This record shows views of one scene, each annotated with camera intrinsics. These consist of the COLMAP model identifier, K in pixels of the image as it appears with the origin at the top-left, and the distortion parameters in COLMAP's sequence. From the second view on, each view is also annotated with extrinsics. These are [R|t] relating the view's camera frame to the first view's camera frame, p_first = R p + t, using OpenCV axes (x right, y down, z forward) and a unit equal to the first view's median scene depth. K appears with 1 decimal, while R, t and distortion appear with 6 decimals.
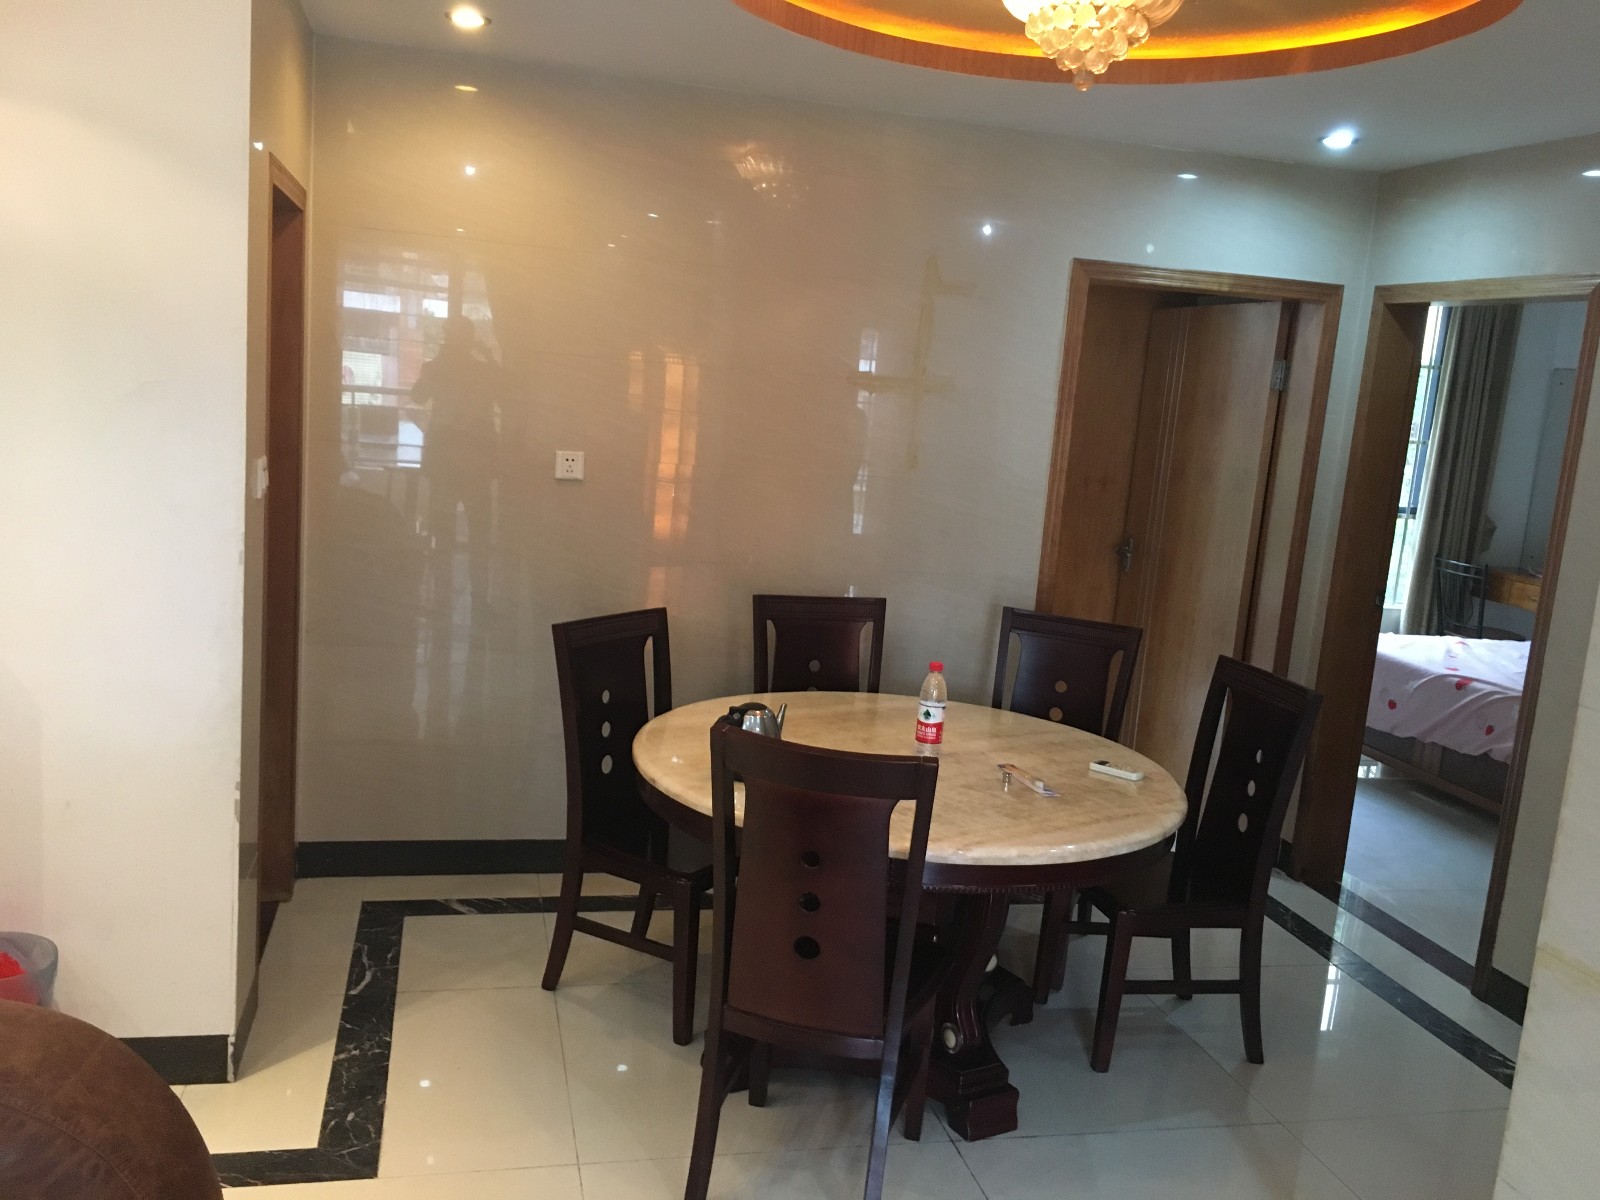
lens RADIAL K [[1349.1, 0, 801.6], [0, 1349.1, 602.4], [0, 0, 1]] dist [0.006637, 0.001042]
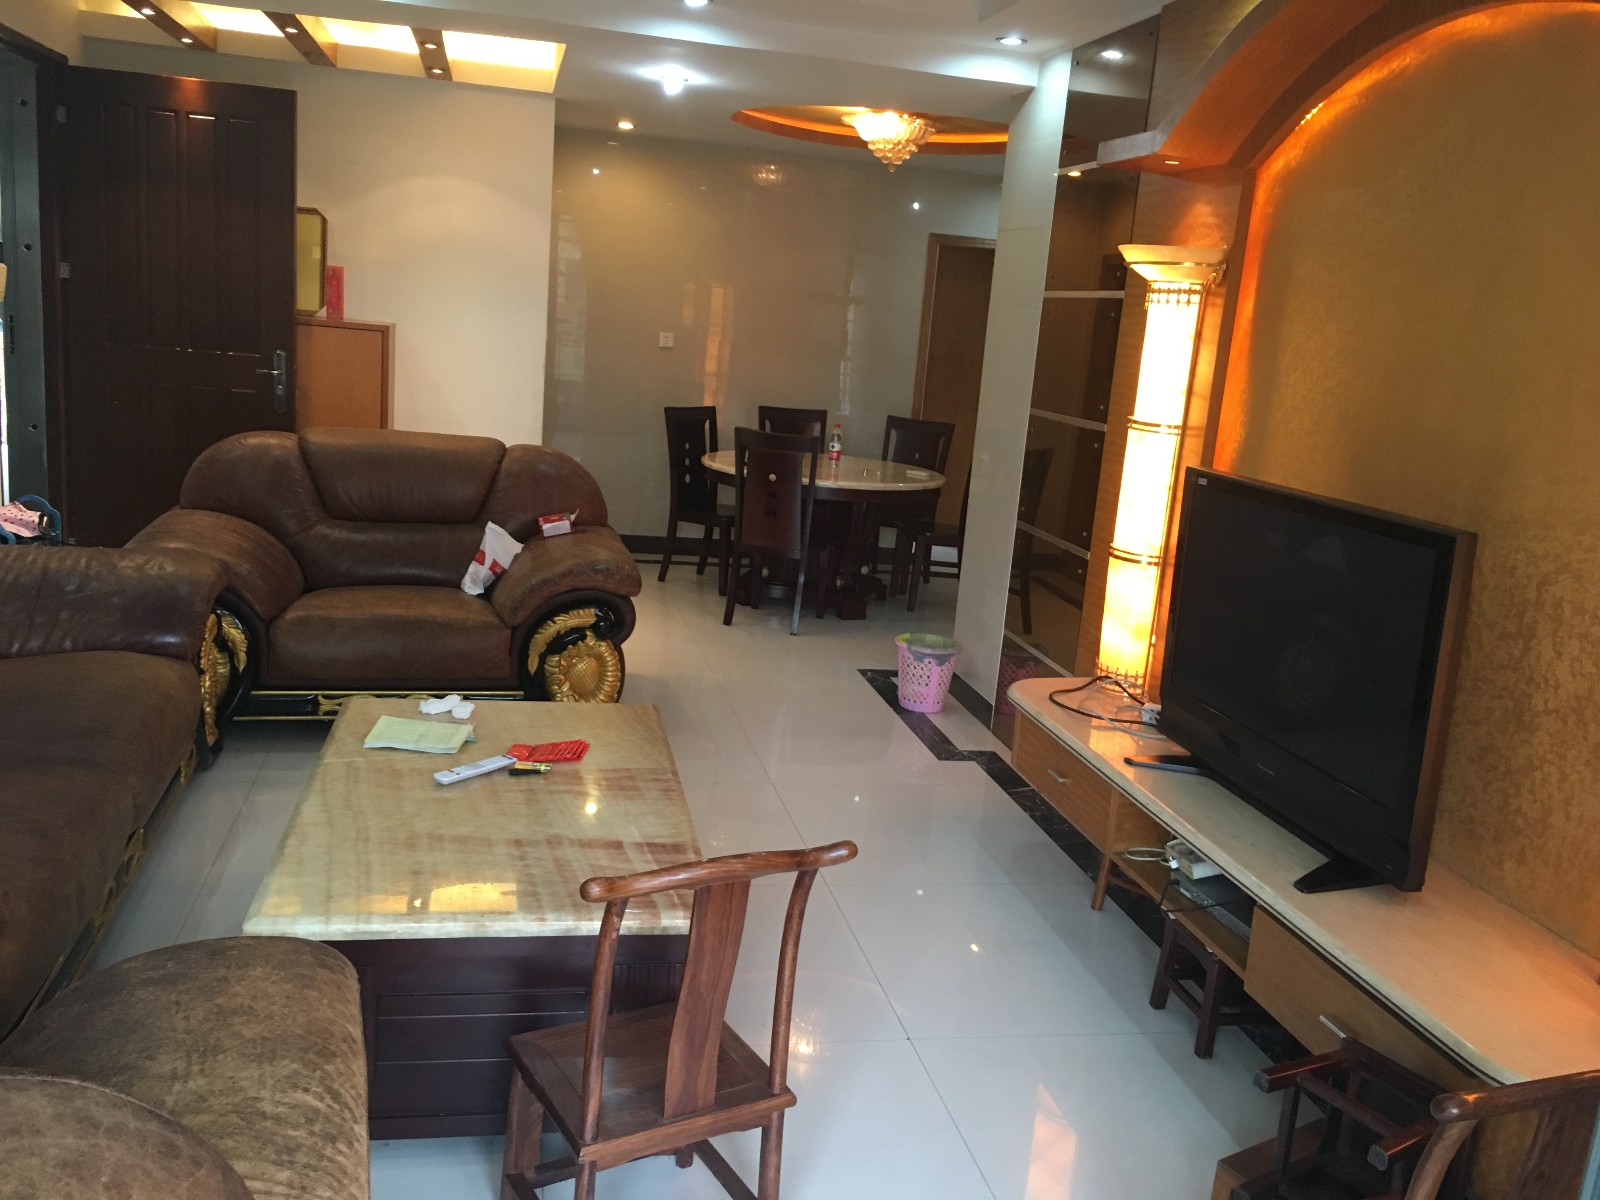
lens RADIAL K [[1349.1, 0, 799.3], [0, 1349.1, 595.1], [0, 0, 1]] dist [0.006637, 0.001042]
pose [[0.999575, 0.008394, -0.027935, 0.081768], [-0.007263, 0.999159, 0.040367, 0.191606], [0.028250, -0.040147, 0.998794, -0.989843]]
